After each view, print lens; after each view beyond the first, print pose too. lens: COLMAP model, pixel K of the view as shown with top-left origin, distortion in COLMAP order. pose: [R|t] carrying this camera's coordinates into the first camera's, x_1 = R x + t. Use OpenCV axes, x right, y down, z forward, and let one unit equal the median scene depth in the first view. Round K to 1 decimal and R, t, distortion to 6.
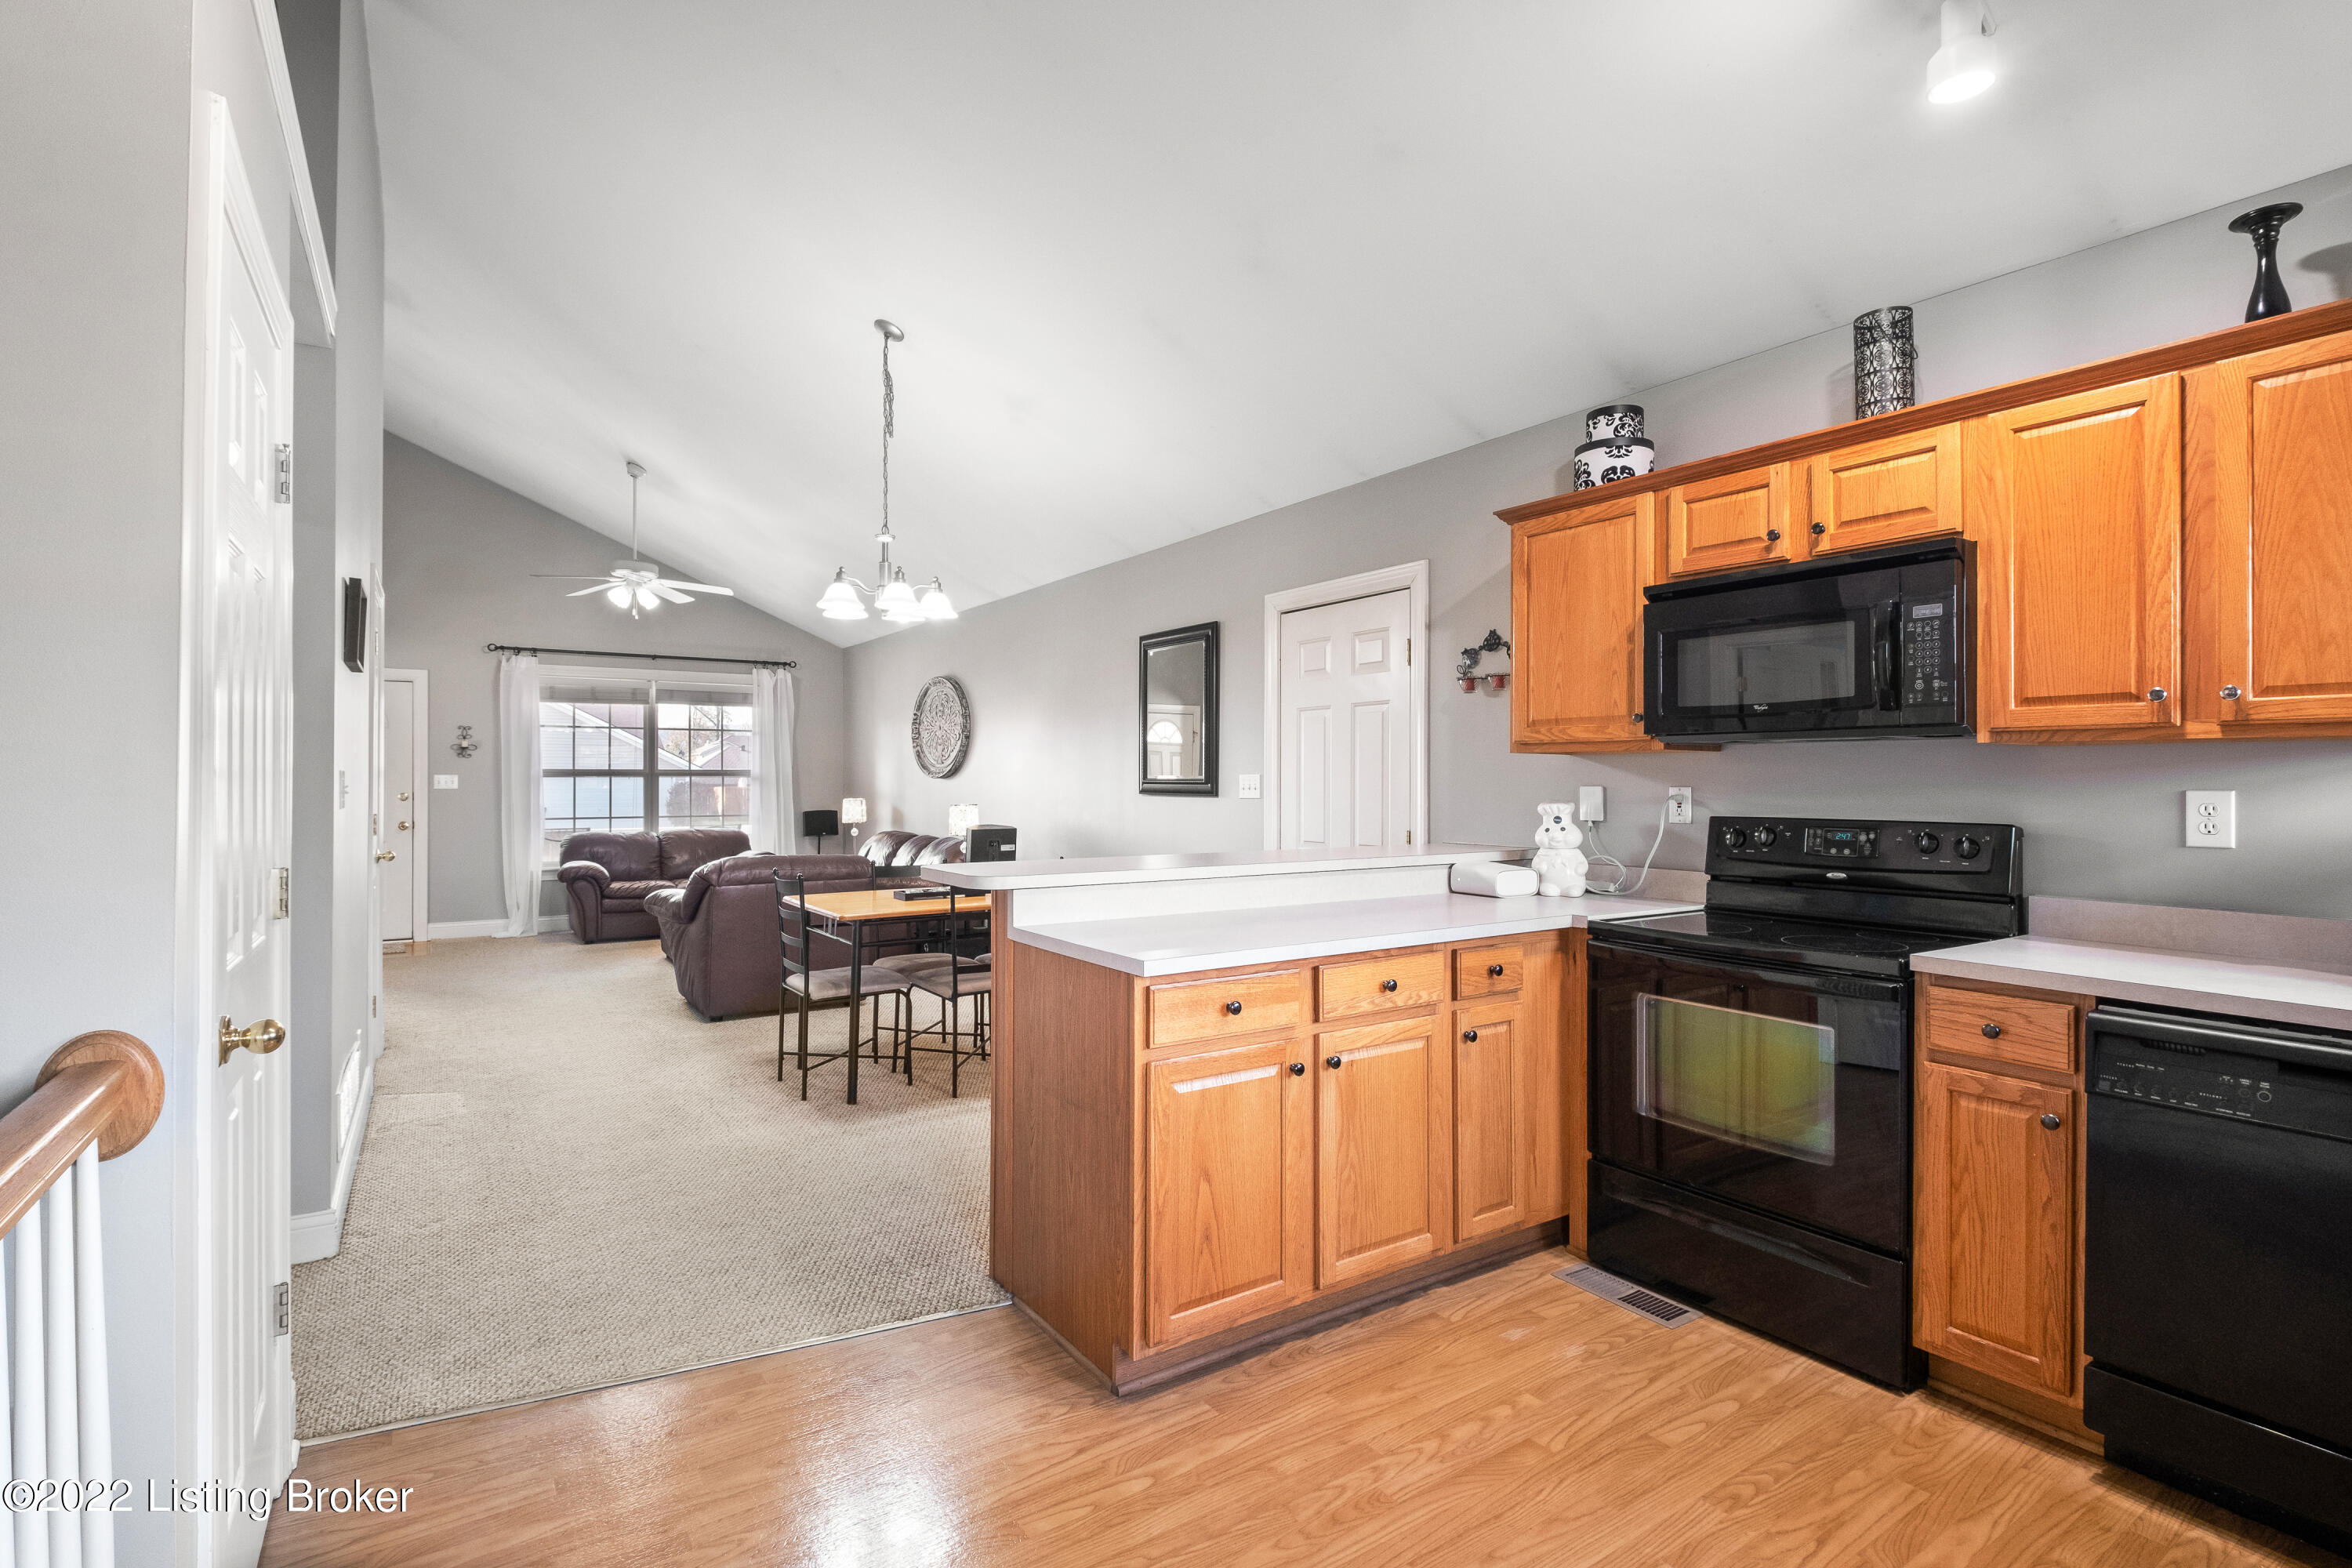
lens RADIAL K [[1098.1, 0, 1175.4], [0, 1098.1, 777.6], [0, 0, 1]] dist [0.000942, 0.000199]
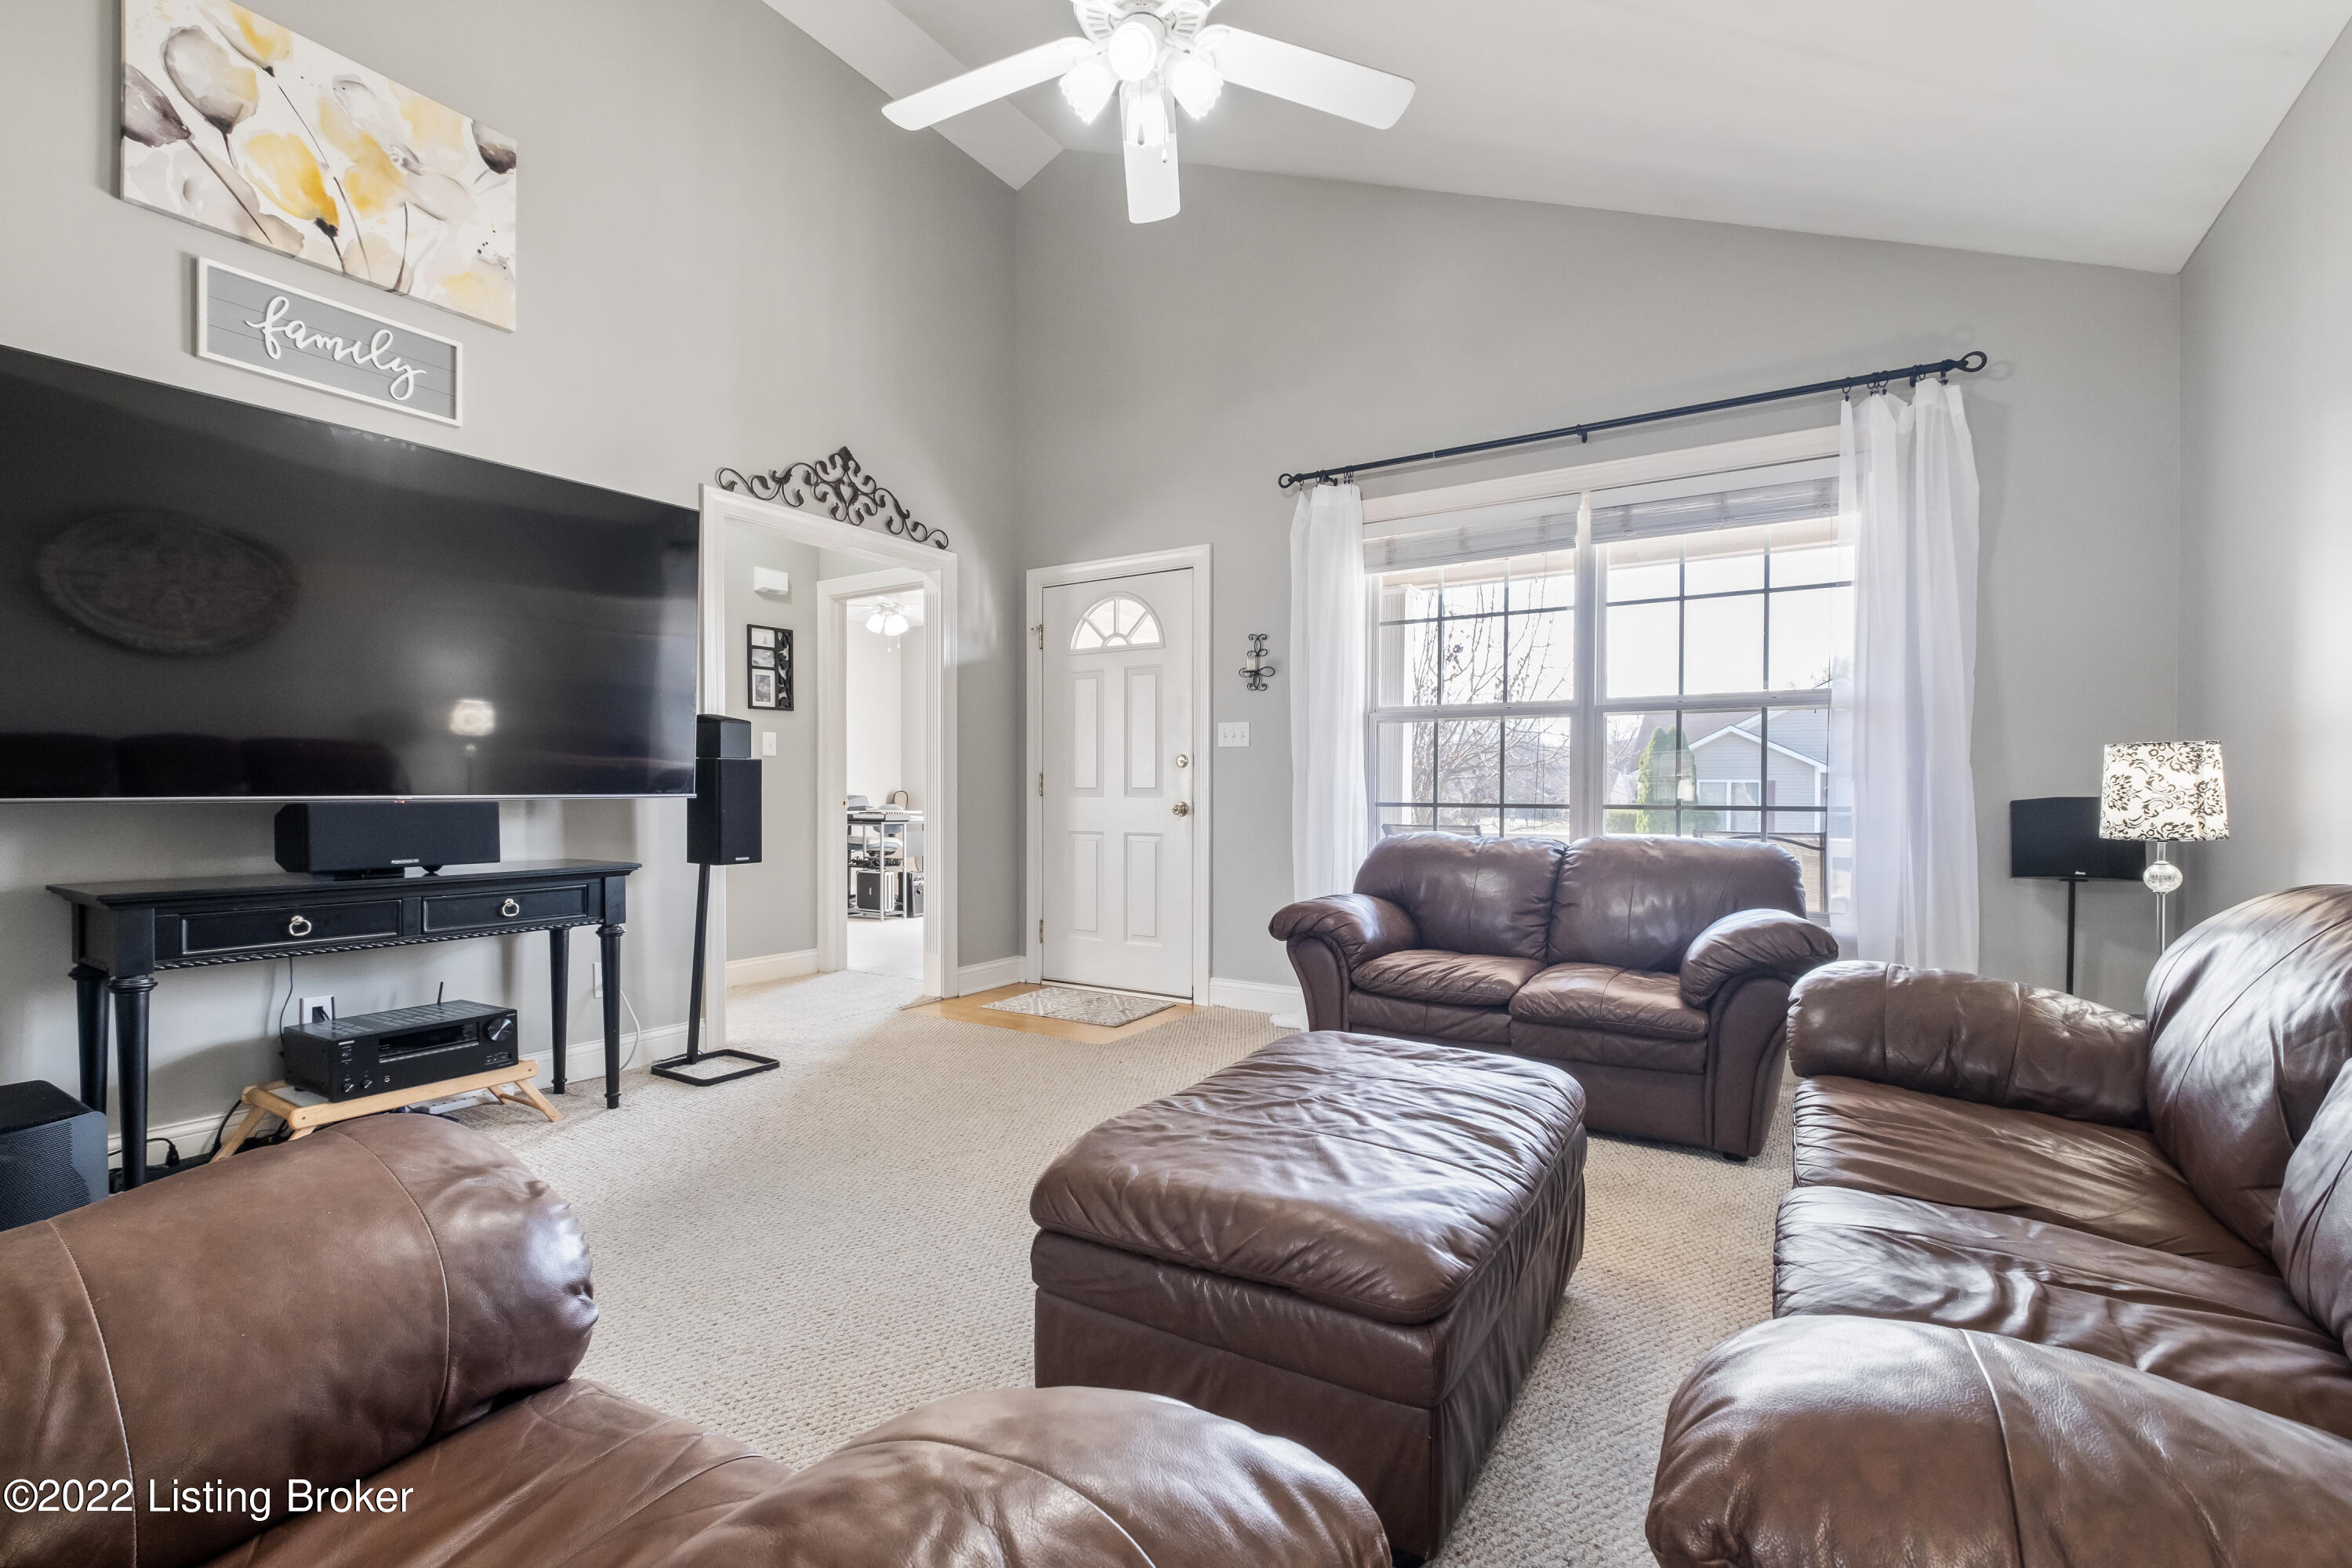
lens RADIAL K [[1038.7, 0, 1176.4], [0, 1038.7, 793.1], [0, 0, 1]] dist [-0.001664, -0.000584]
pose [[0.417038, 0.003586, -0.908882, -0.172113], [-0.008056, 0.999968, 0.000249, 0.031767], [0.908854, 0.007218, 0.417053, 0.689622]]
